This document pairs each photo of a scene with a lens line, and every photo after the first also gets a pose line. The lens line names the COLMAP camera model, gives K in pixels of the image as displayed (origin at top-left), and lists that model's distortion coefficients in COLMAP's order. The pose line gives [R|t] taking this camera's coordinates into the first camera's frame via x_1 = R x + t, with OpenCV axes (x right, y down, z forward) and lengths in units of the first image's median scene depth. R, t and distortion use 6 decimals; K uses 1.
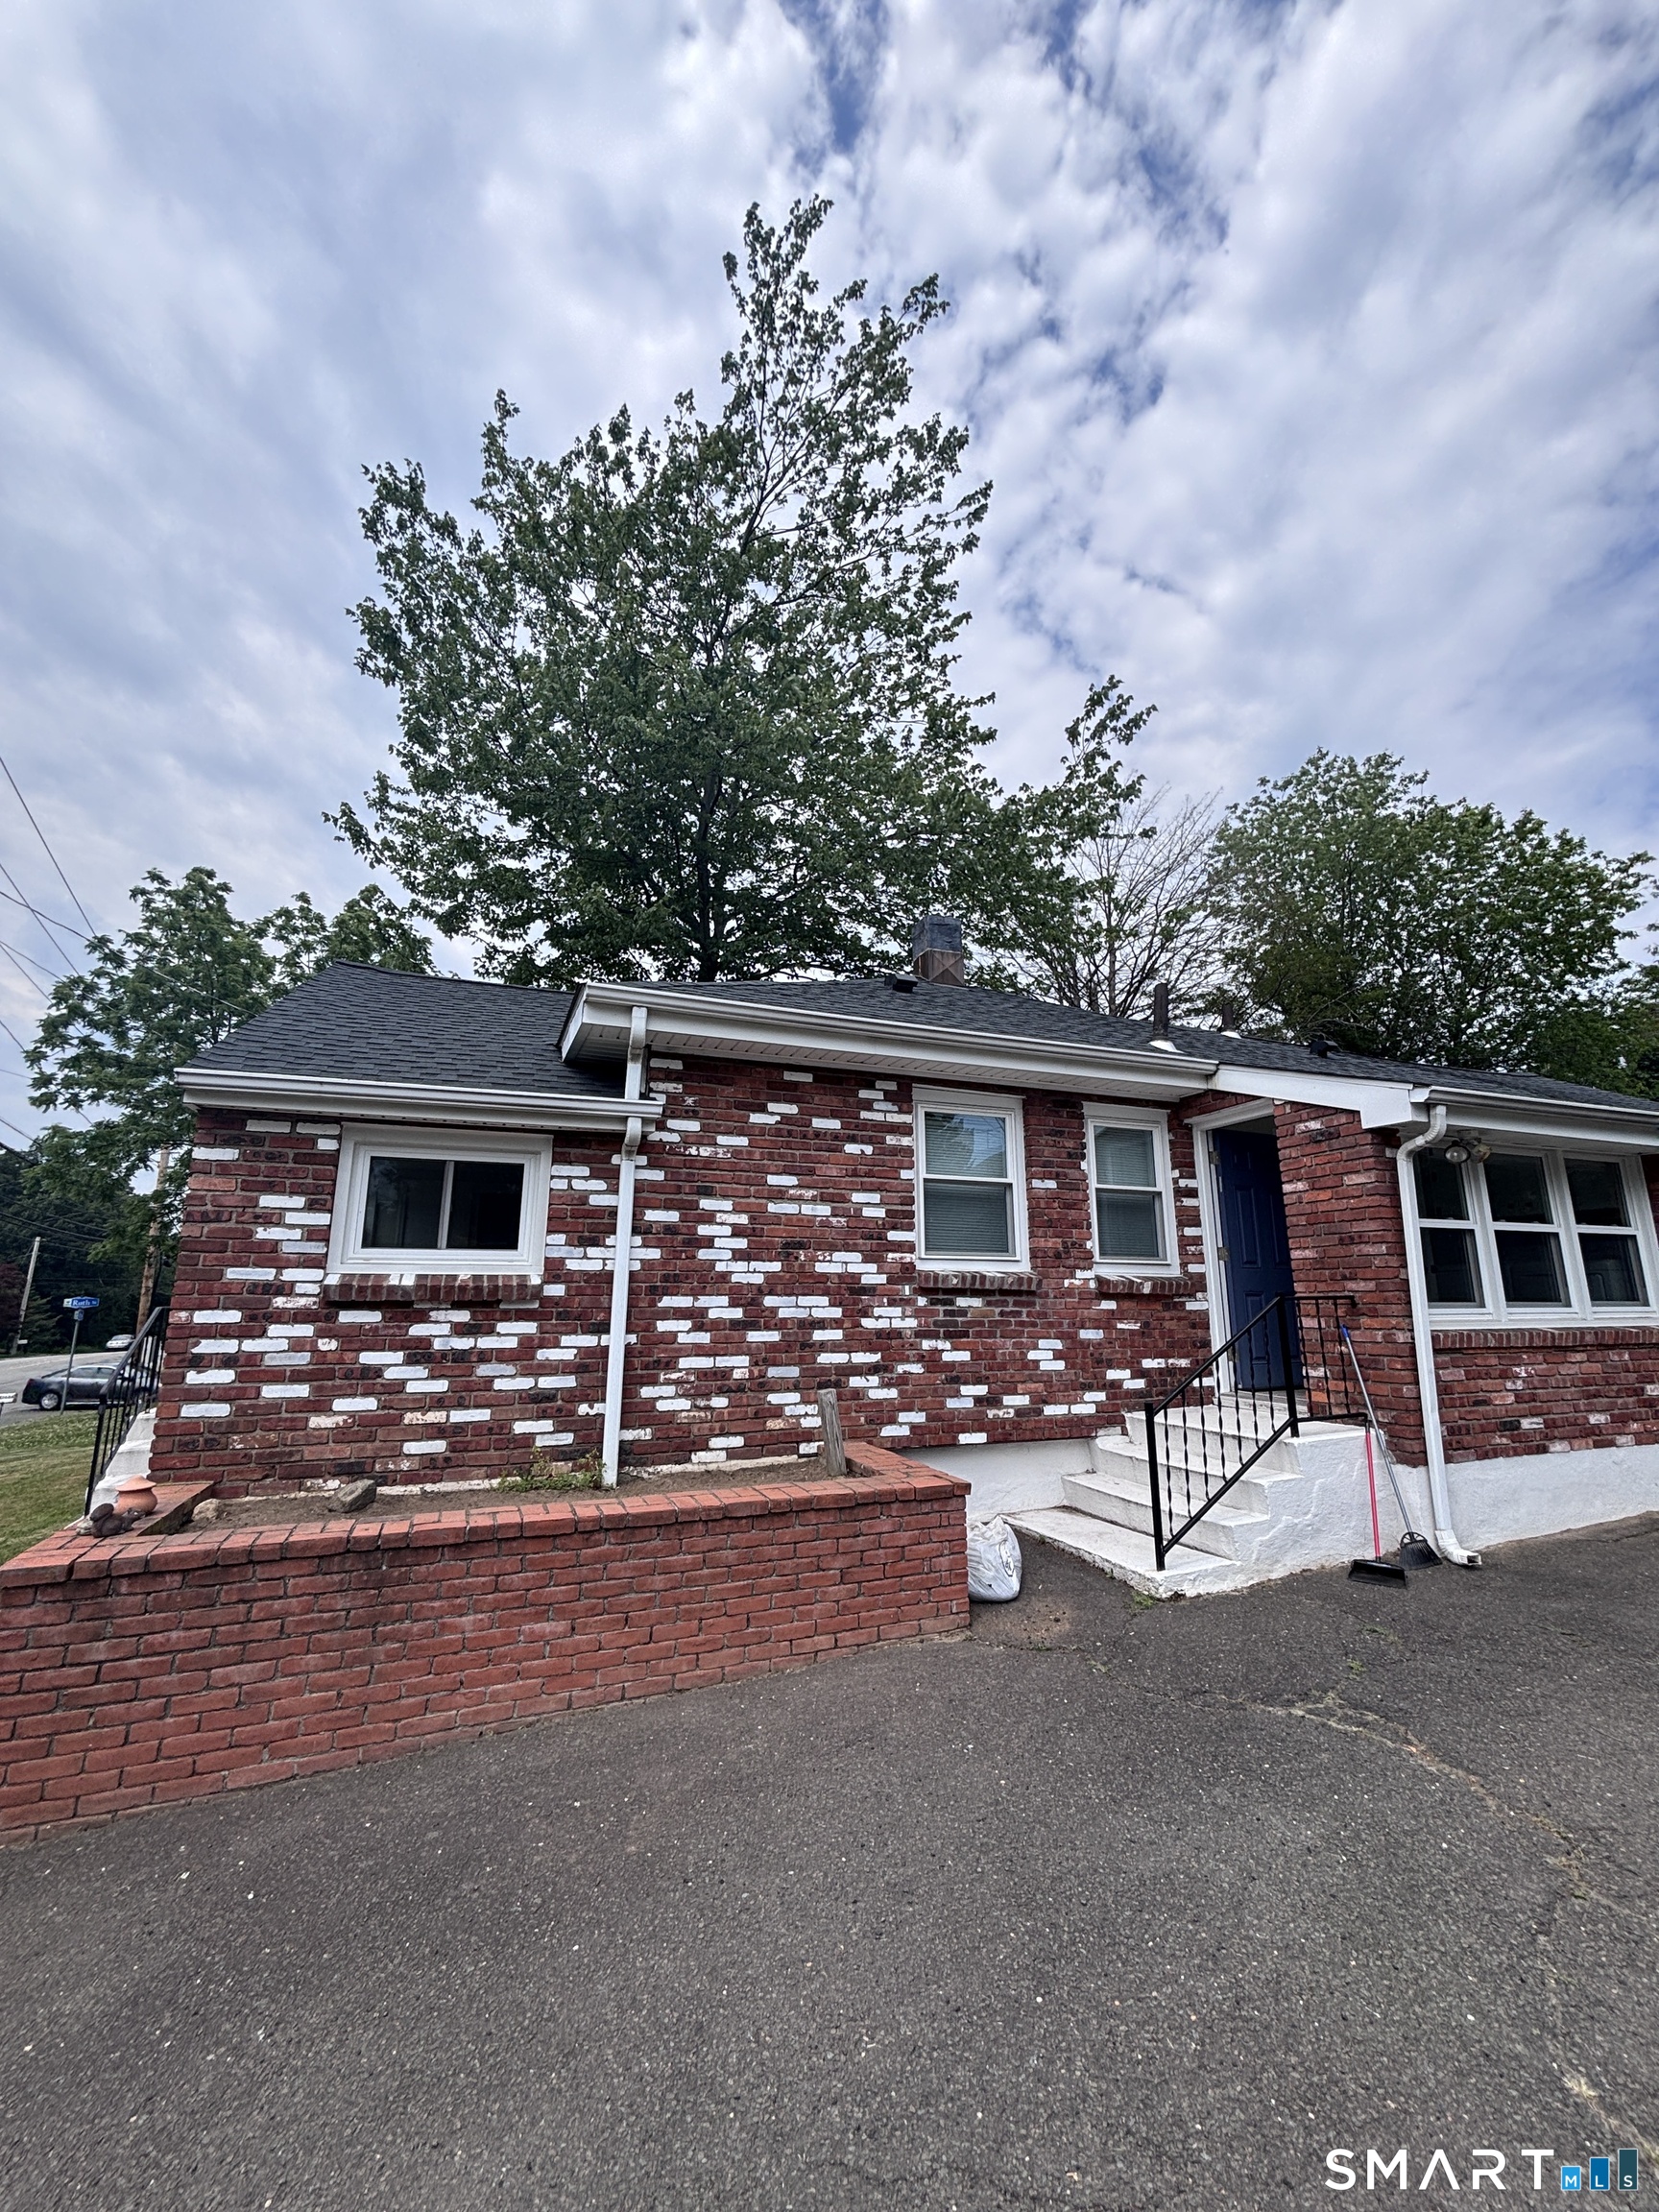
lens RADIAL K [[896.4, 0, 830.7], [0, 896.4, 1102.1], [0, 0, 1]] dist [-0.007221, 0.000075]
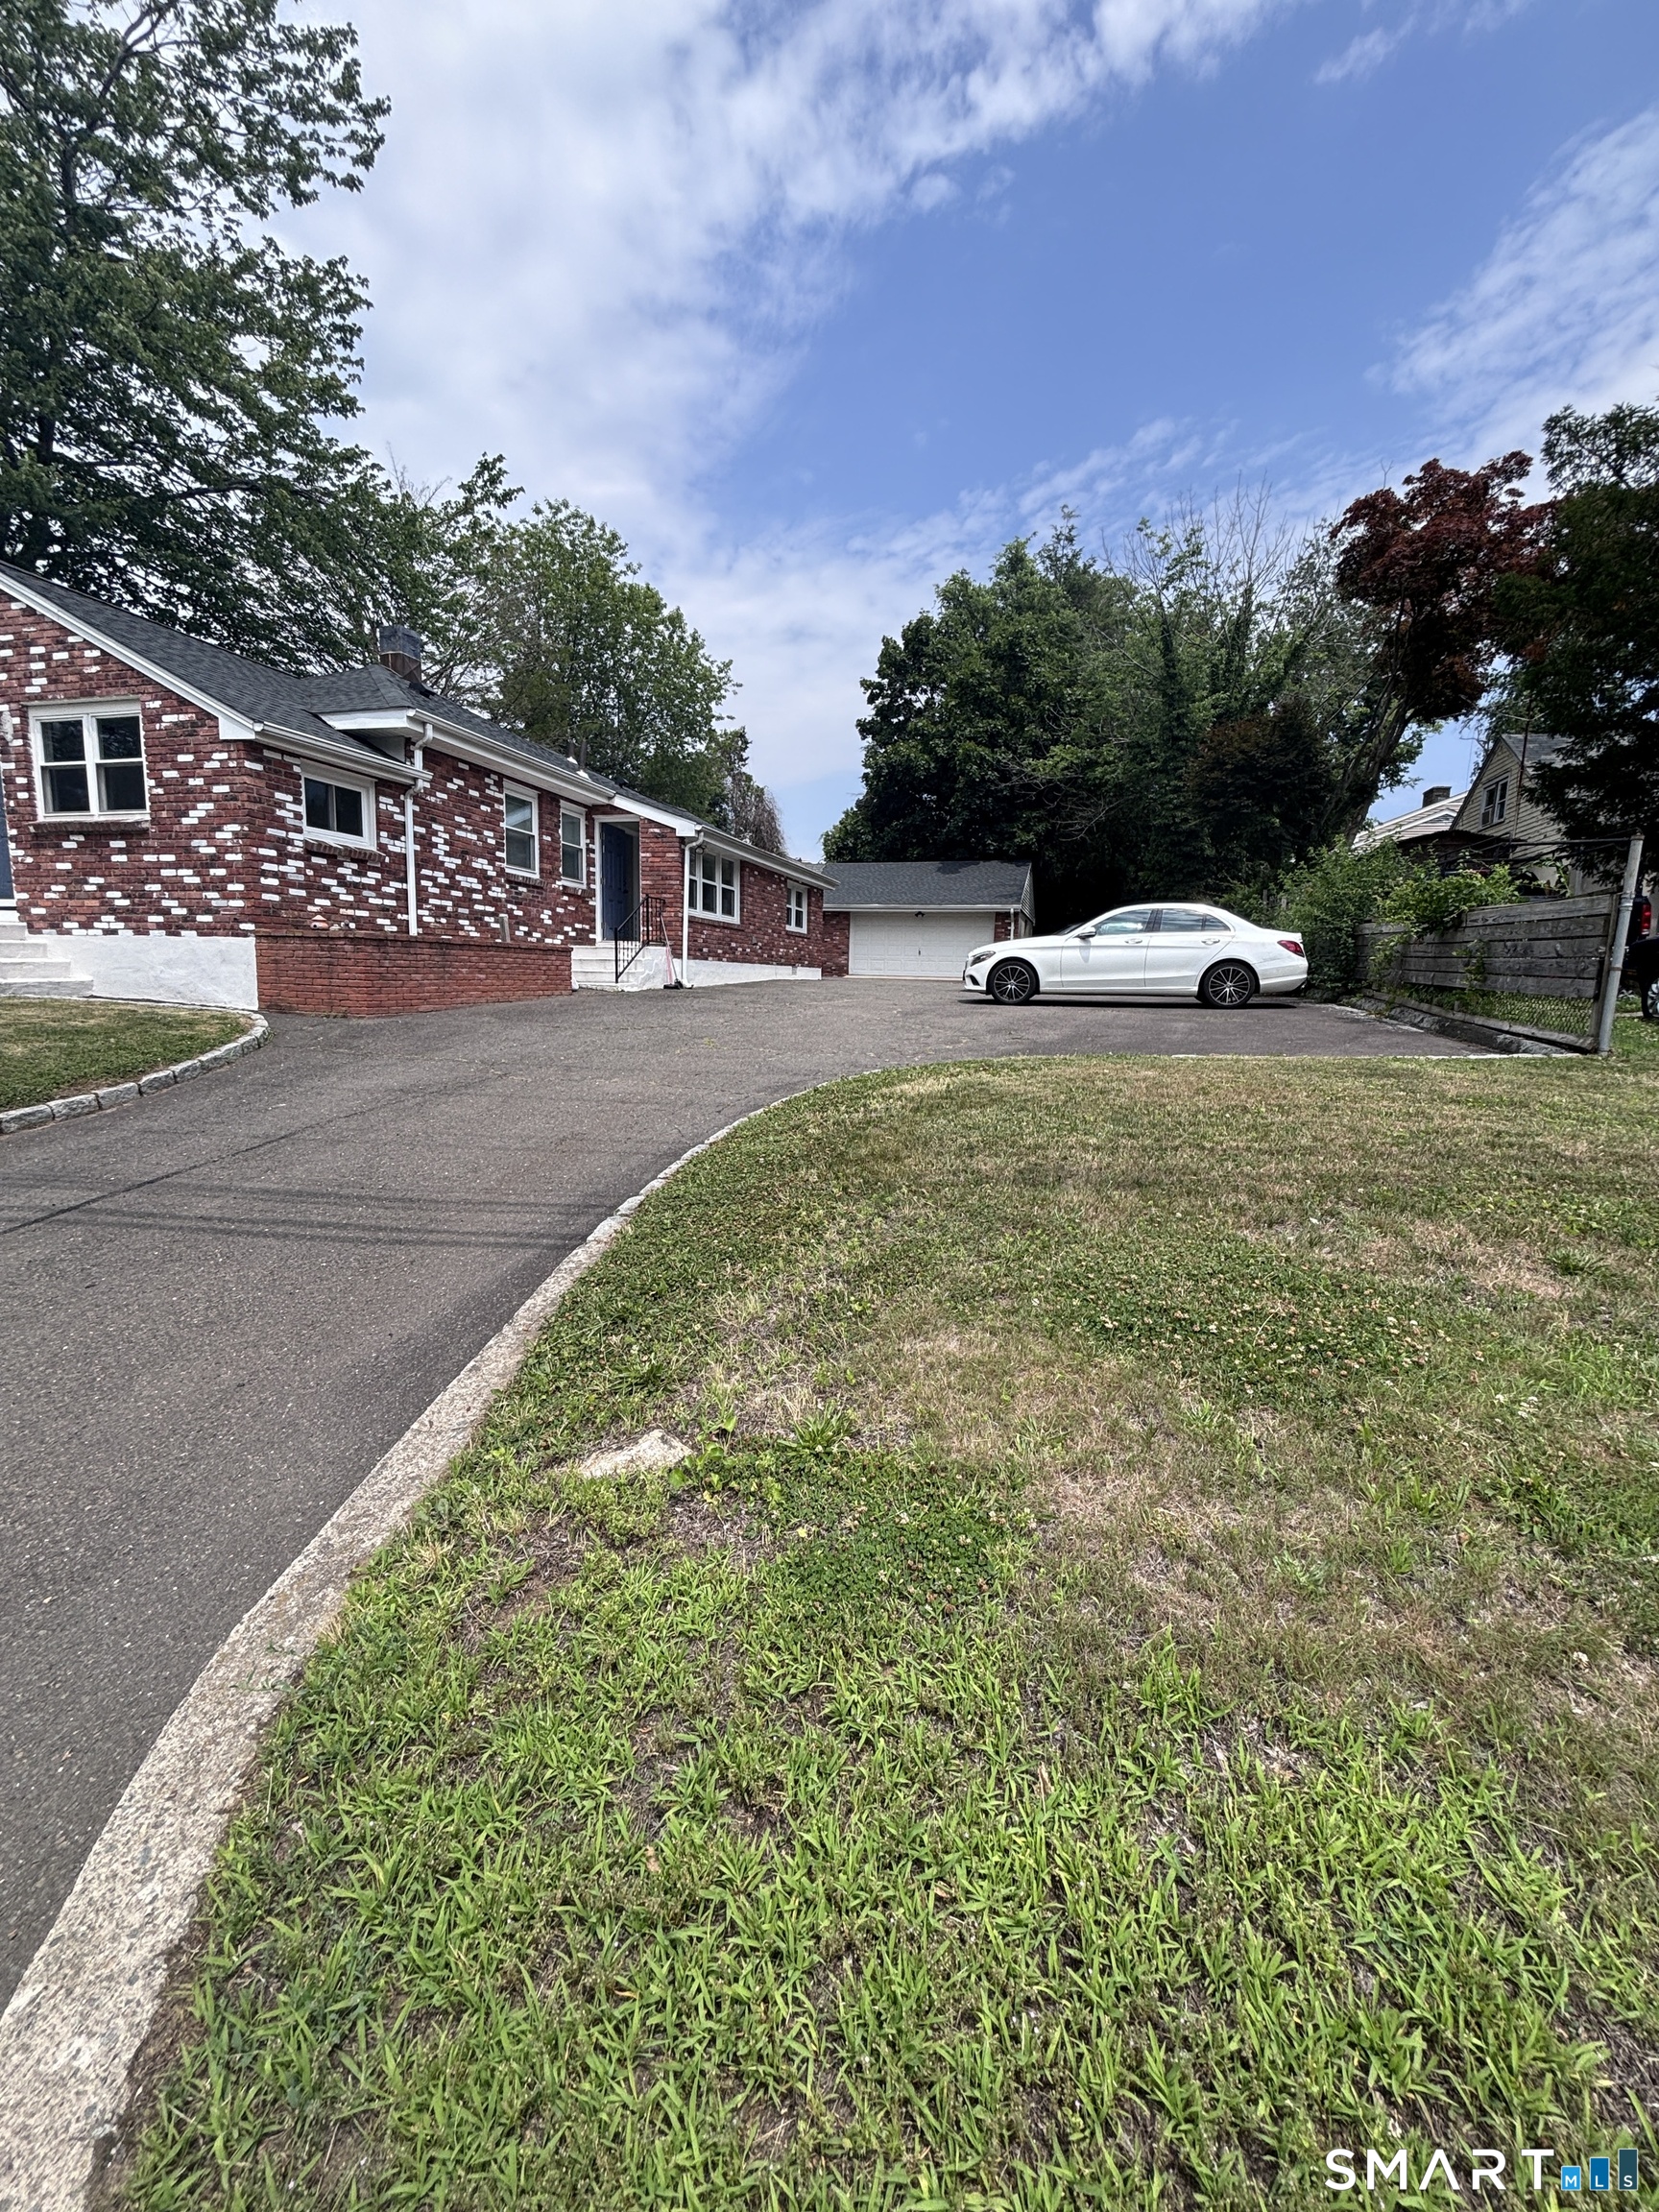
lens RADIAL K [[887.2, 0, 825.4], [0, 887.2, 1107.8], [0, 0, 1]] dist [0.000460, 0.000215]
pose [[0.615611, -0.096009, 0.782180, -1.264988], [-0.198690, 0.941575, 0.271952, -0.011092], [-0.762591, -0.322828, 0.560569, -1.059246]]
